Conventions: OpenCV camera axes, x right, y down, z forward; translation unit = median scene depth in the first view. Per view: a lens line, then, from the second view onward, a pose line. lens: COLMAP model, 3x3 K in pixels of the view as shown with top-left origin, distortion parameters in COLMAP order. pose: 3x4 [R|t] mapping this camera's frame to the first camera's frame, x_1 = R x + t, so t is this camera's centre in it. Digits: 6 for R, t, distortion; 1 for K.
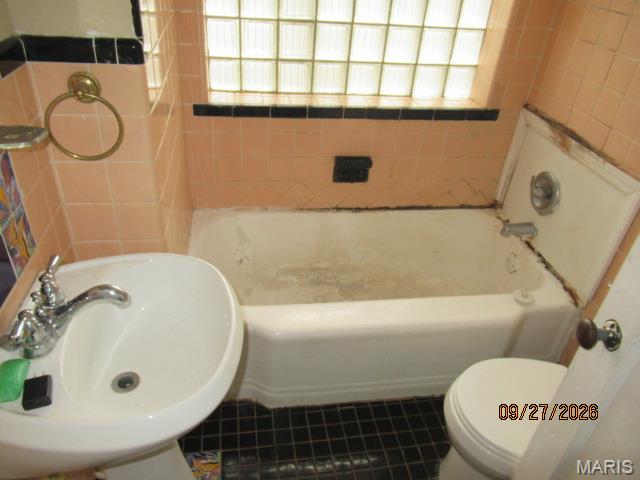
lens RADIAL K [[479.5, 0, 318.3], [0, 479.5, 244.9], [0, 0, 1]] dist [0.000457, -0.006793]
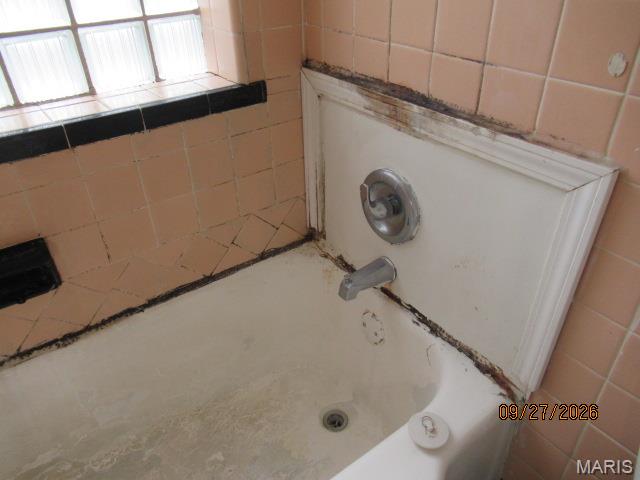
lens RADIAL K [[479.5, 0, 323.1], [0, 479.5, 237.9], [0, 0, 1]] dist [0.000457, -0.006793]
pose [[0.883589, -0.325196, 0.336926, 0.206729], [0.325230, 0.943850, 0.058073, -0.130740], [-0.336893, 0.058266, 0.939738, 0.504977]]
